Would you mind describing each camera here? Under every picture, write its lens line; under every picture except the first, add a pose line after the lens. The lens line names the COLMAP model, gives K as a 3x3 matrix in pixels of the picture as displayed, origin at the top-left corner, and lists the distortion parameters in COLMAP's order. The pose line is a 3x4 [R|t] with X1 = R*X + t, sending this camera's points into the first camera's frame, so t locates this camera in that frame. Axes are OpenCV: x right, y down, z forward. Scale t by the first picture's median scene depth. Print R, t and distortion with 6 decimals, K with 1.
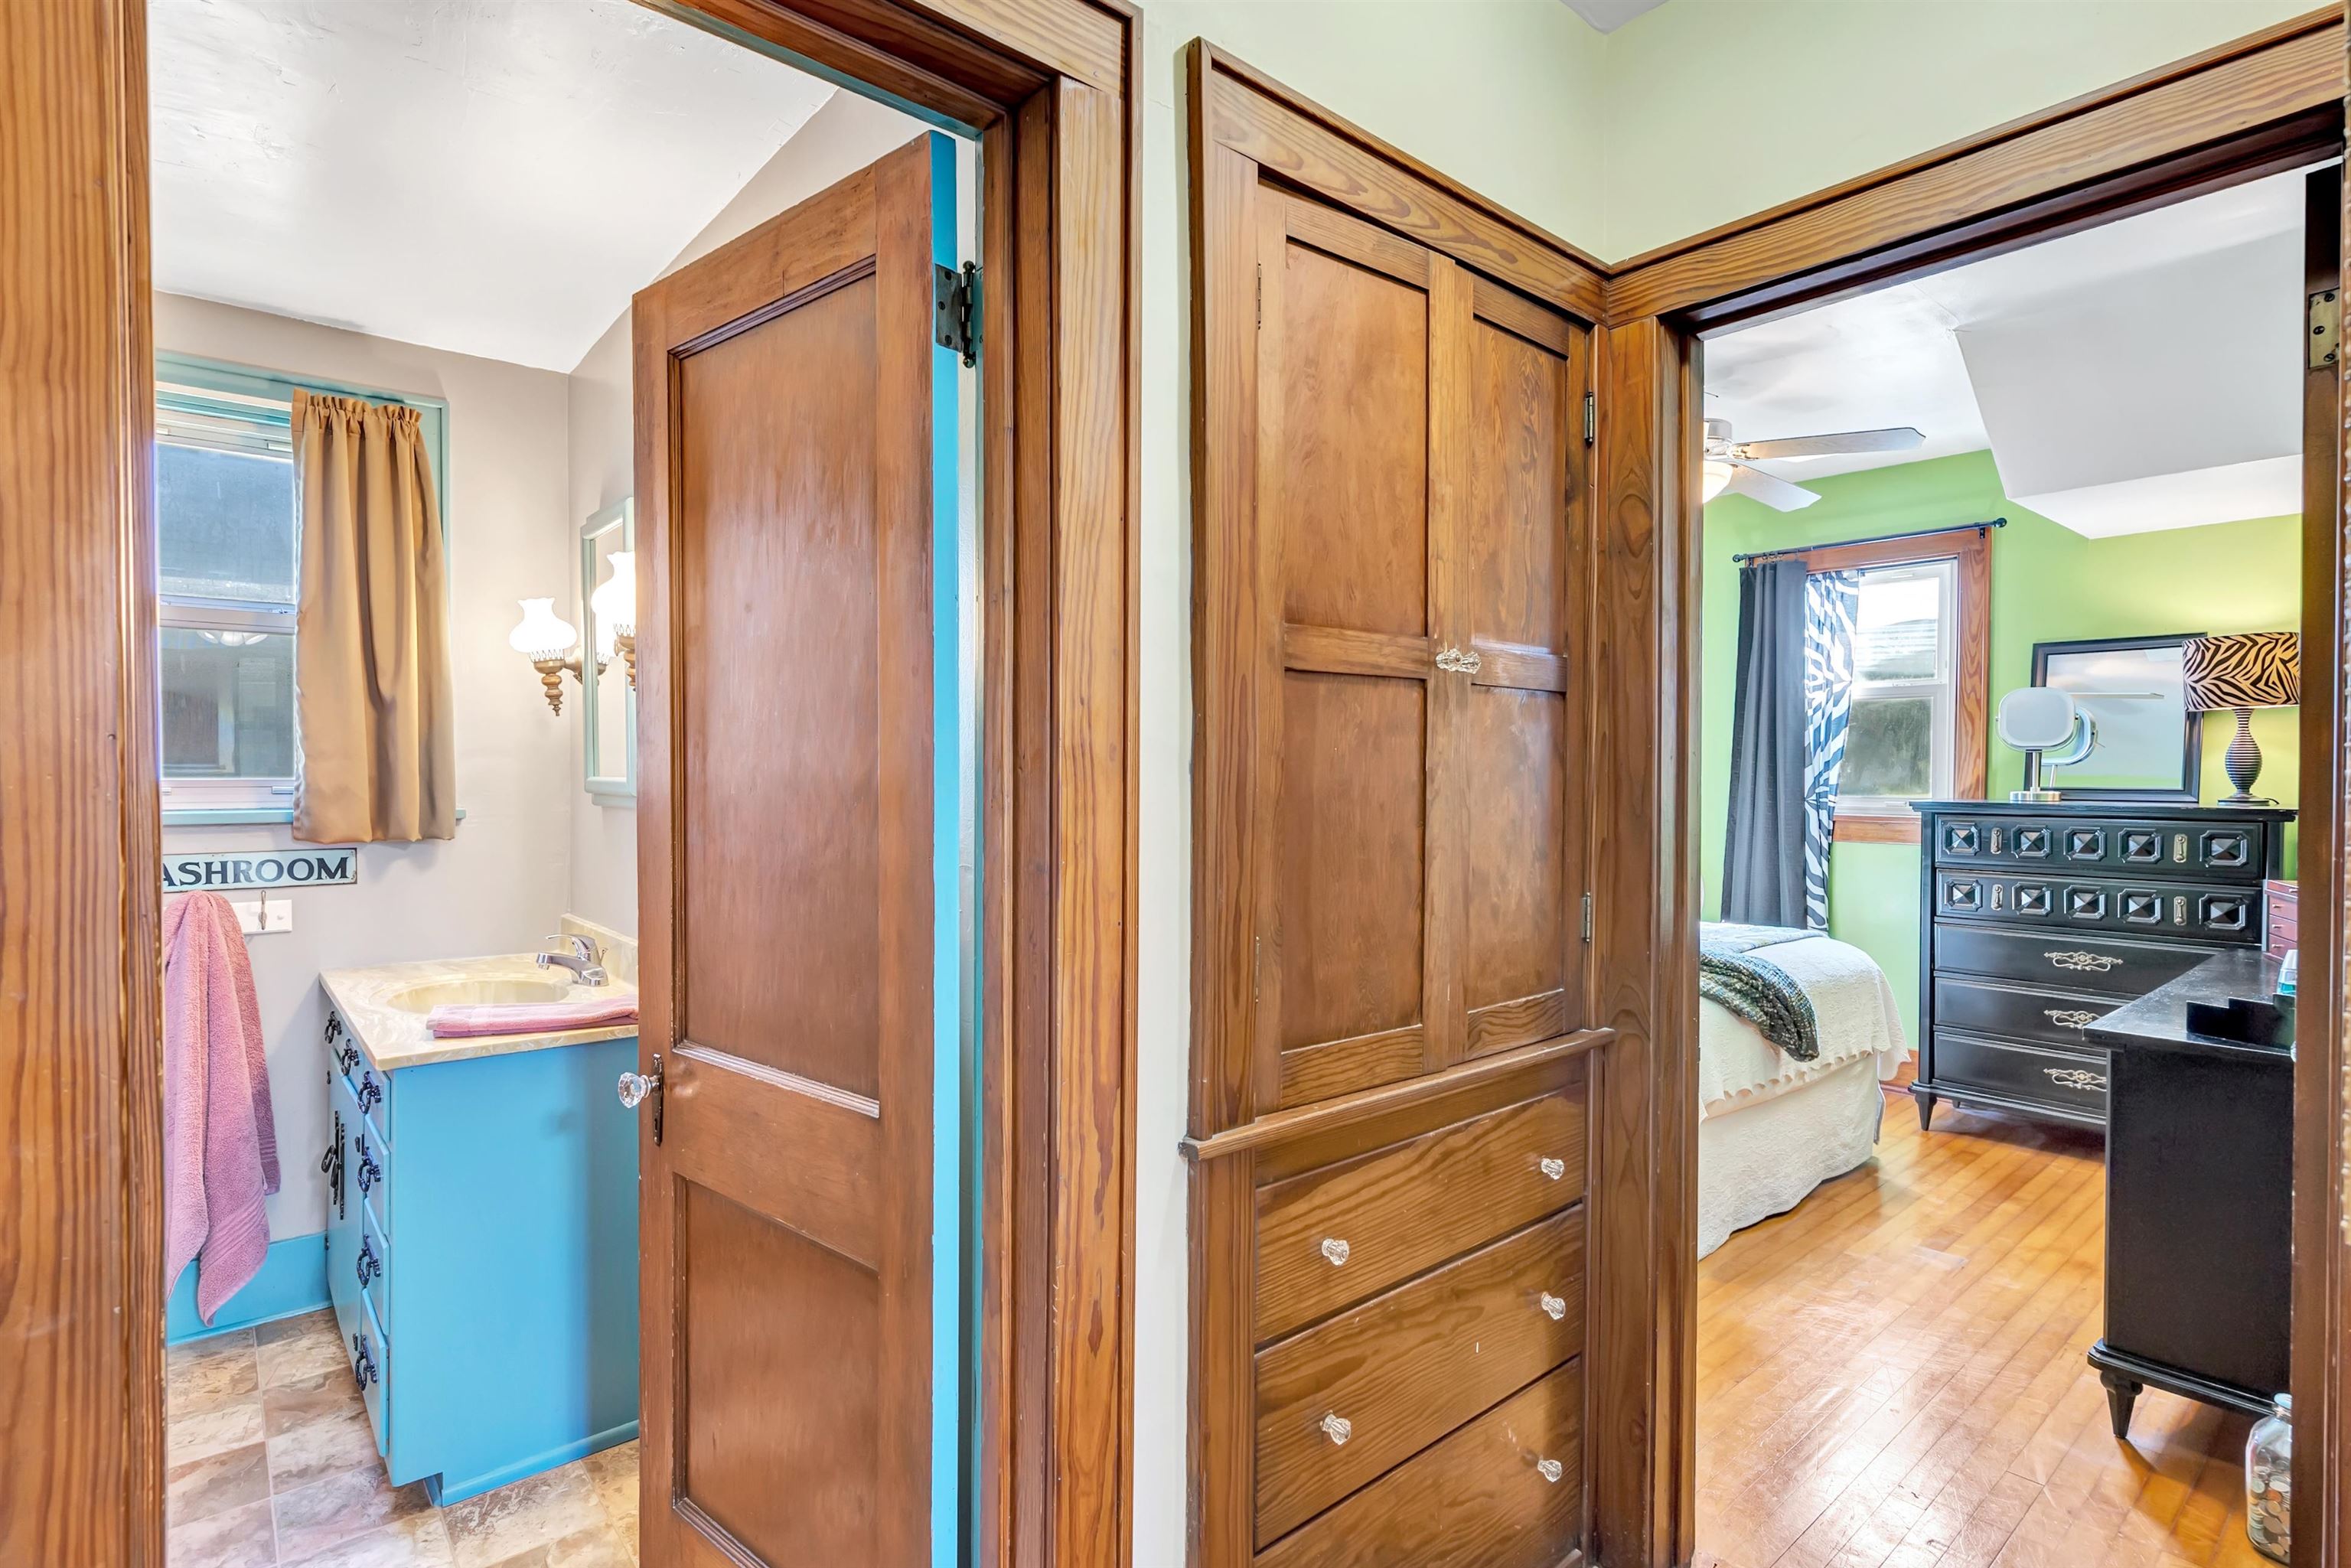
lens RADIAL K [[1146.0, 0, 1175.5], [0, 1146.0, 784.0], [0, 0, 1]] dist [-0.000977, -0.000654]
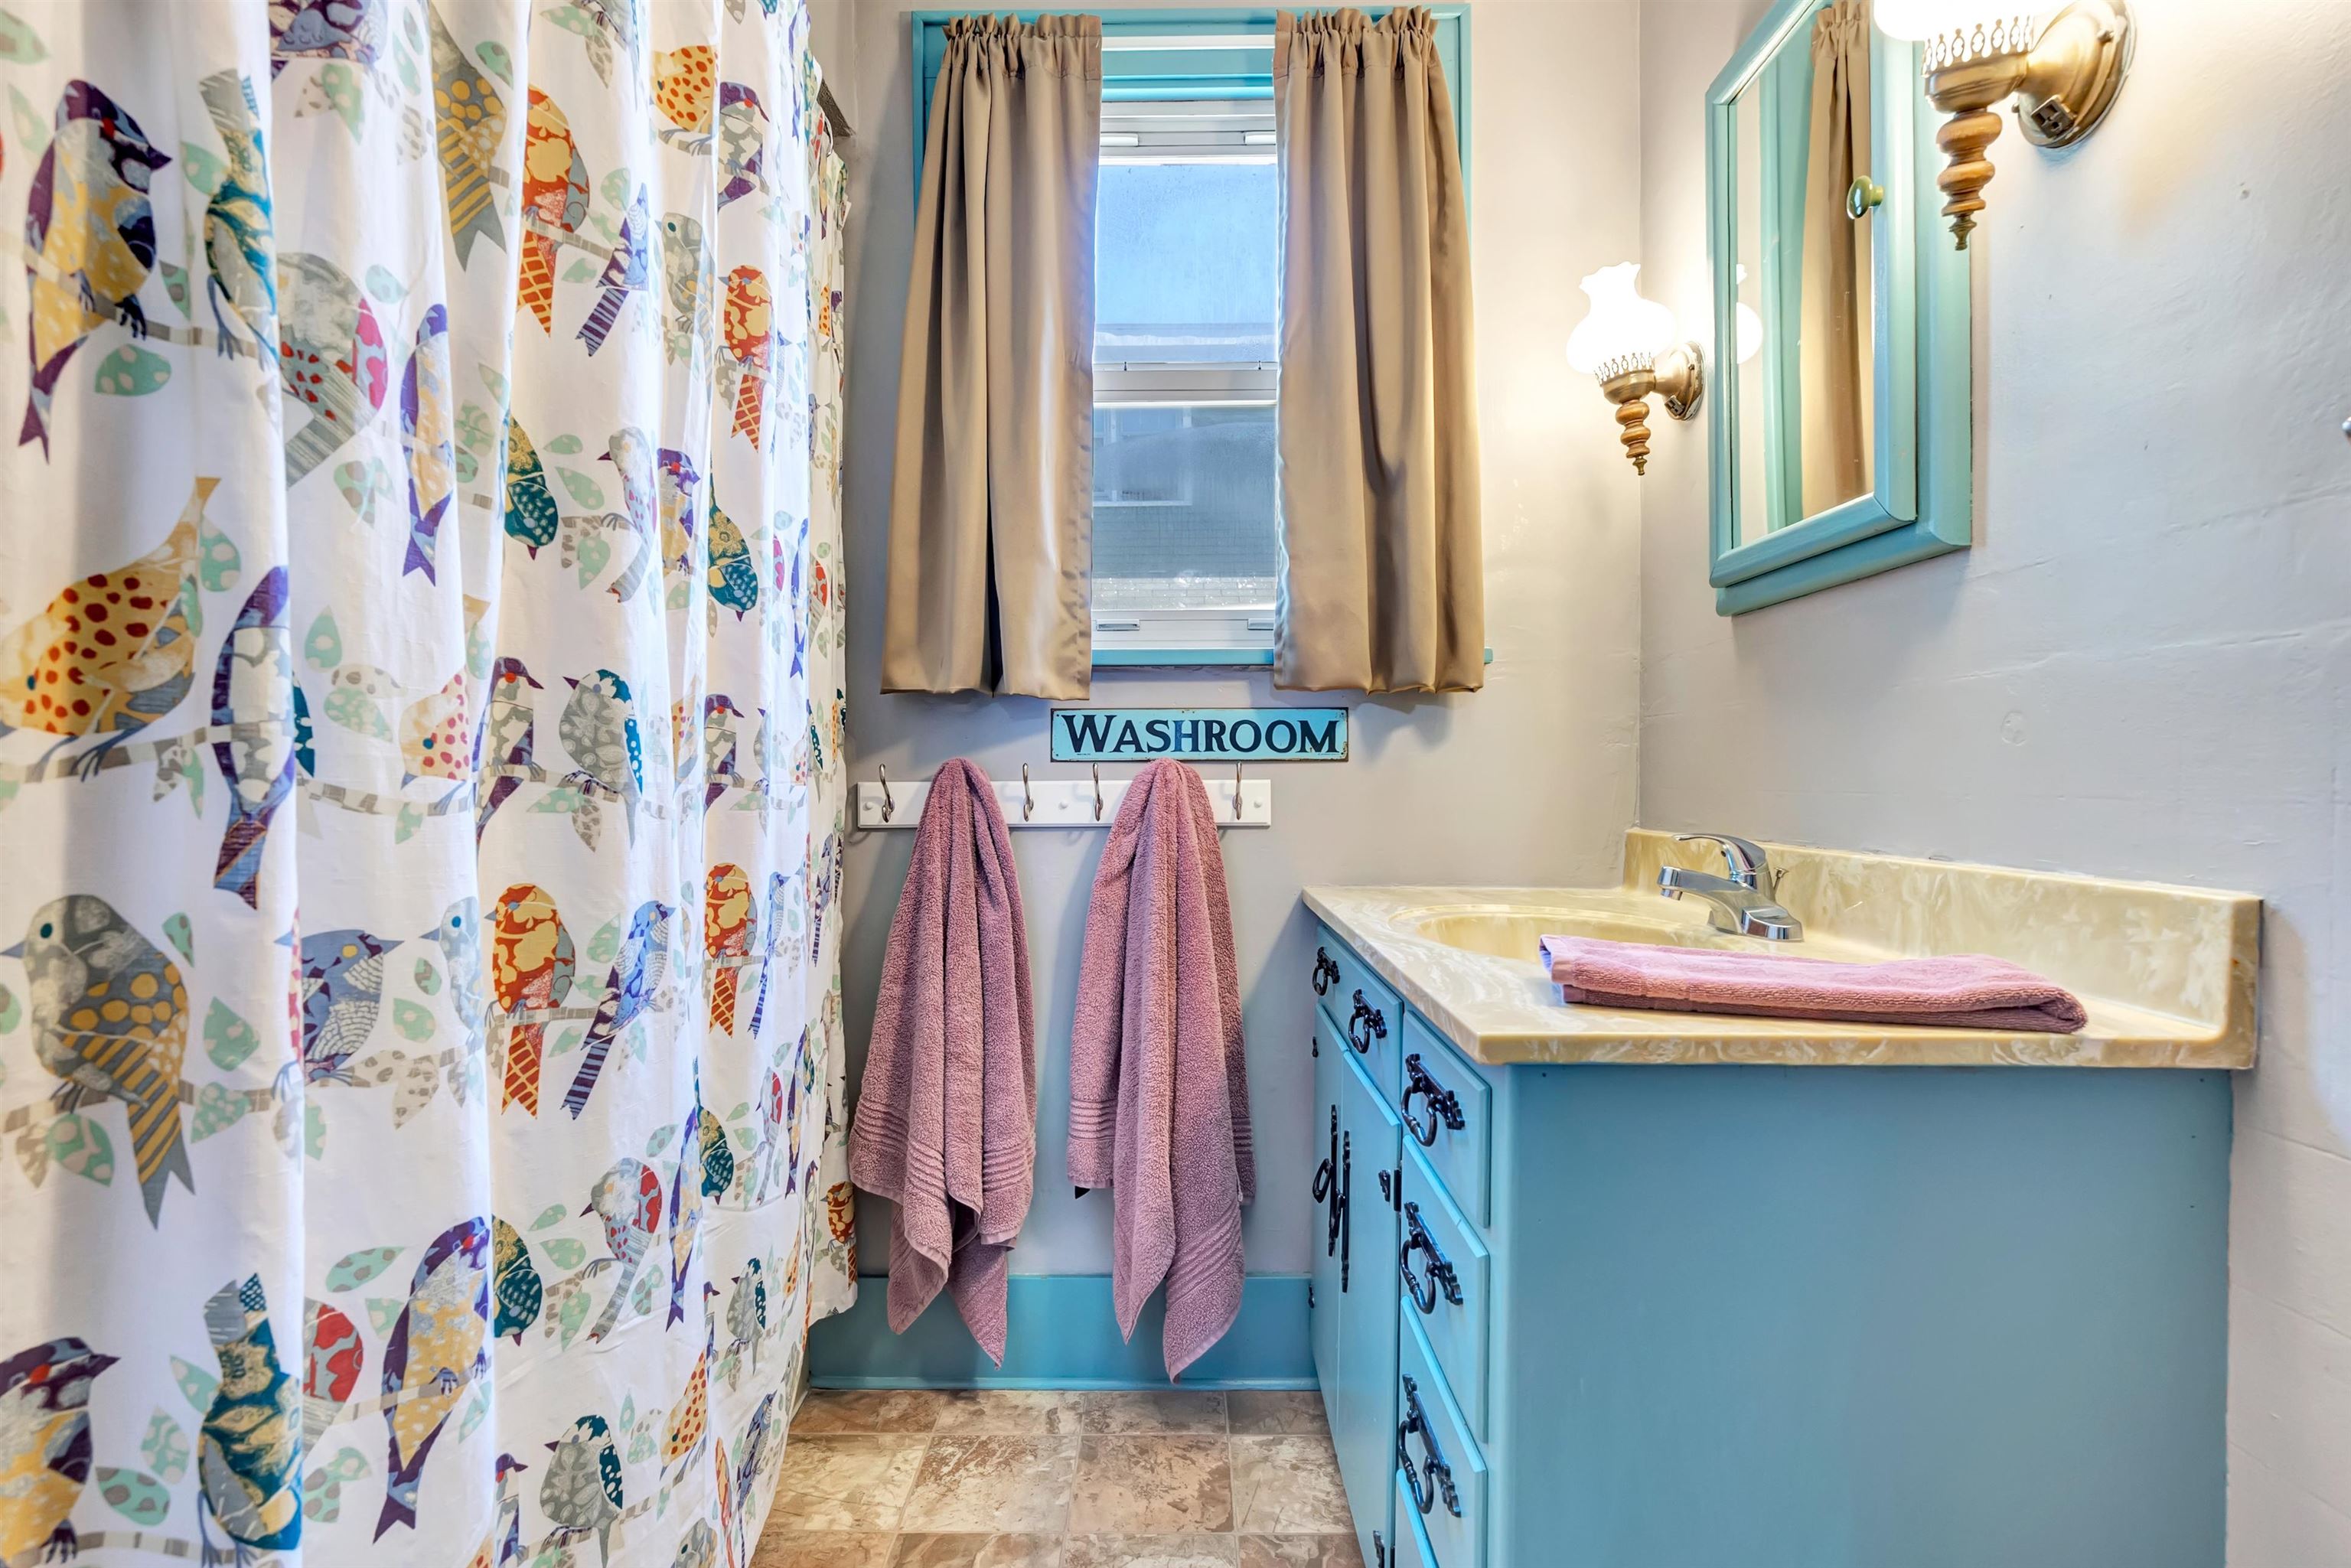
lens RADIAL K [[1146.0, 0, 1175.5], [0, 1146.0, 784.0], [0, 0, 1]] dist [-0.000977, -0.000654]
pose [[0.758593, -0.004700, -0.651548, -0.641883], [-0.003151, 0.999936, -0.010882, 0.194505], [0.651557, 0.010308, 0.758529, 0.771496]]
